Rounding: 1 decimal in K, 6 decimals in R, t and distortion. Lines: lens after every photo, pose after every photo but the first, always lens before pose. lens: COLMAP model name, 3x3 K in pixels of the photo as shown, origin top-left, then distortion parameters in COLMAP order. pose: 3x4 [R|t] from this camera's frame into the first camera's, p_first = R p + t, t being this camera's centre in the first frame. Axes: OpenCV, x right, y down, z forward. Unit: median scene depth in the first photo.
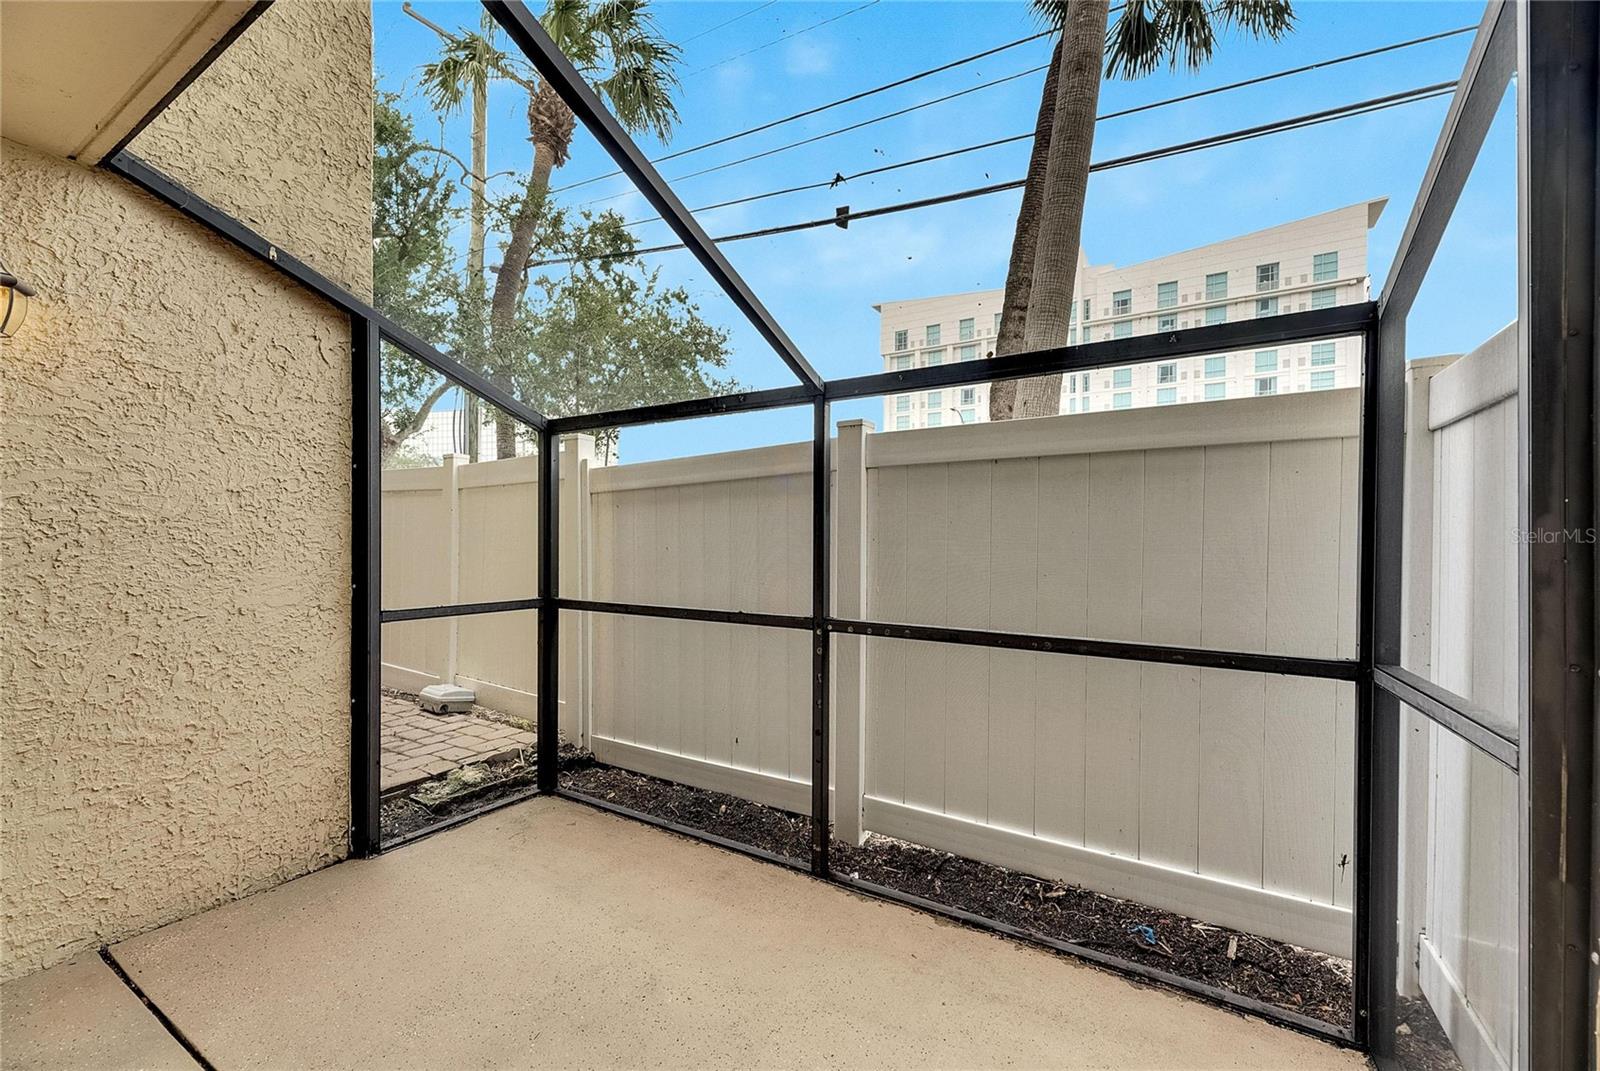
lens RADIAL K [[645.0, 0, 805.3], [0, 645.0, 541.1], [0, 0, 1]] dist [0.010544, -0.001316]
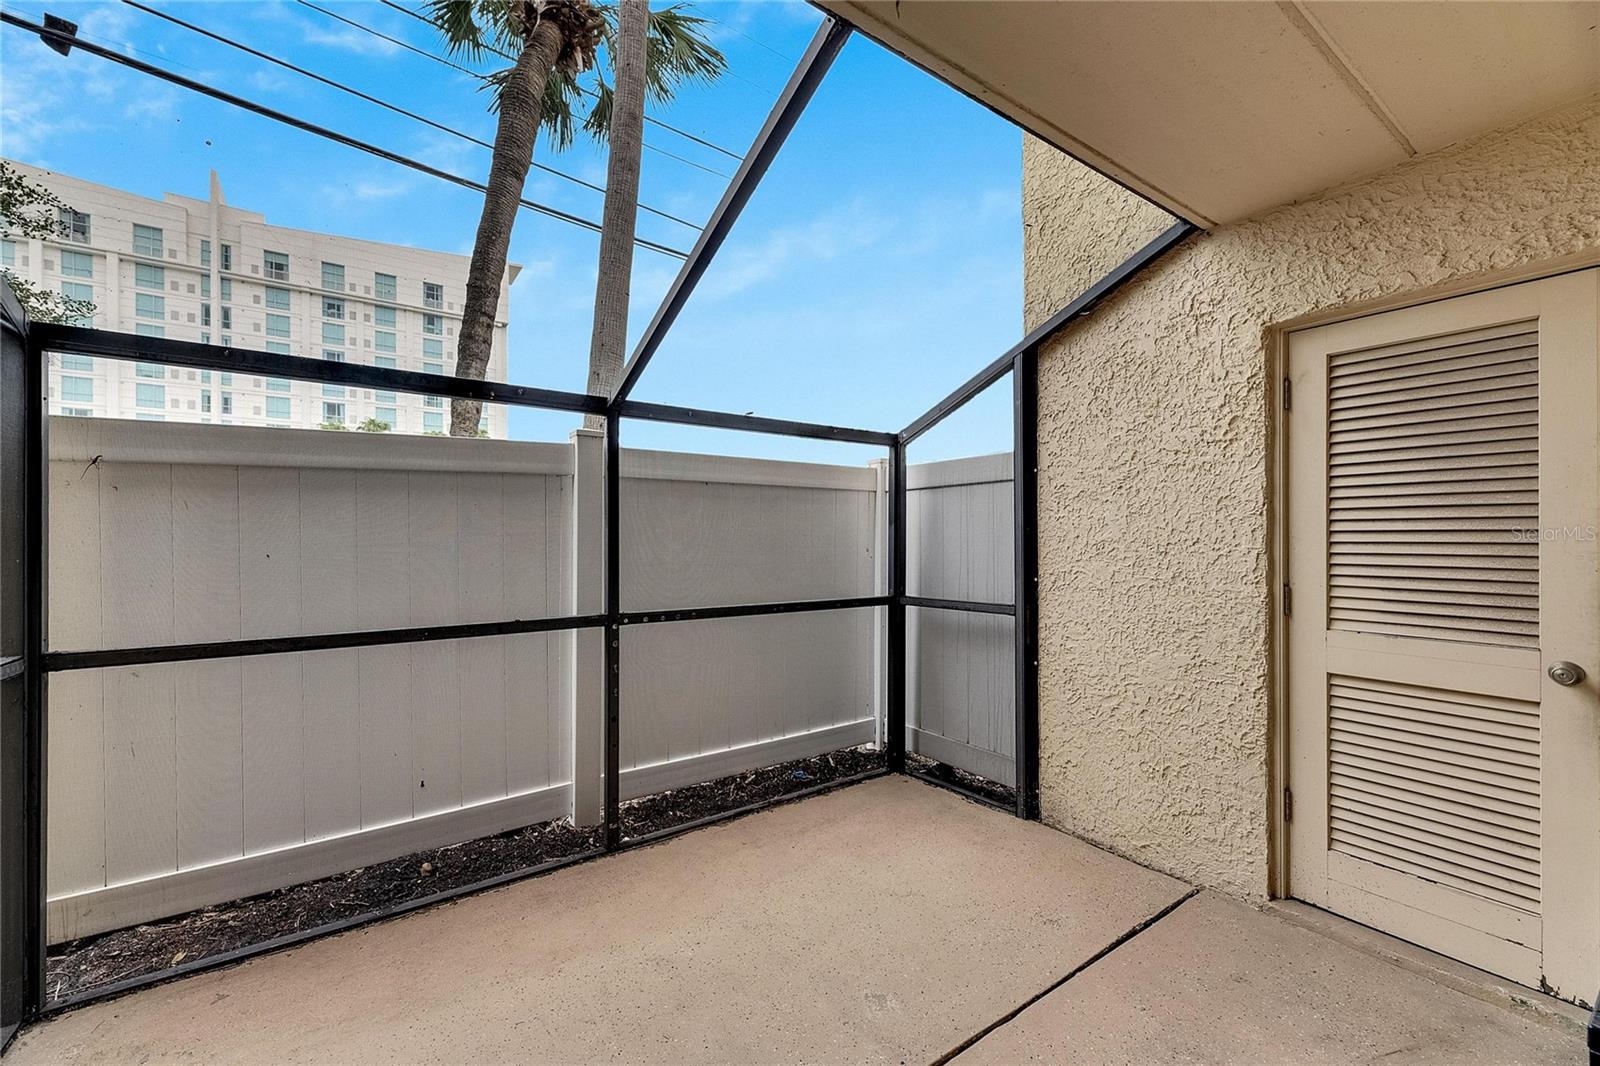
lens RADIAL K [[645.0, 0, 798.4], [0, 645.0, 537.6], [0, 0, 1]] dist [0.010544, -0.001316]
pose [[0.402829, -0.001119, 0.915274, -0.808895], [0.004102, 0.999991, -0.000583, -0.007328], [-0.915266, 0.003989, 0.402831, 0.261406]]
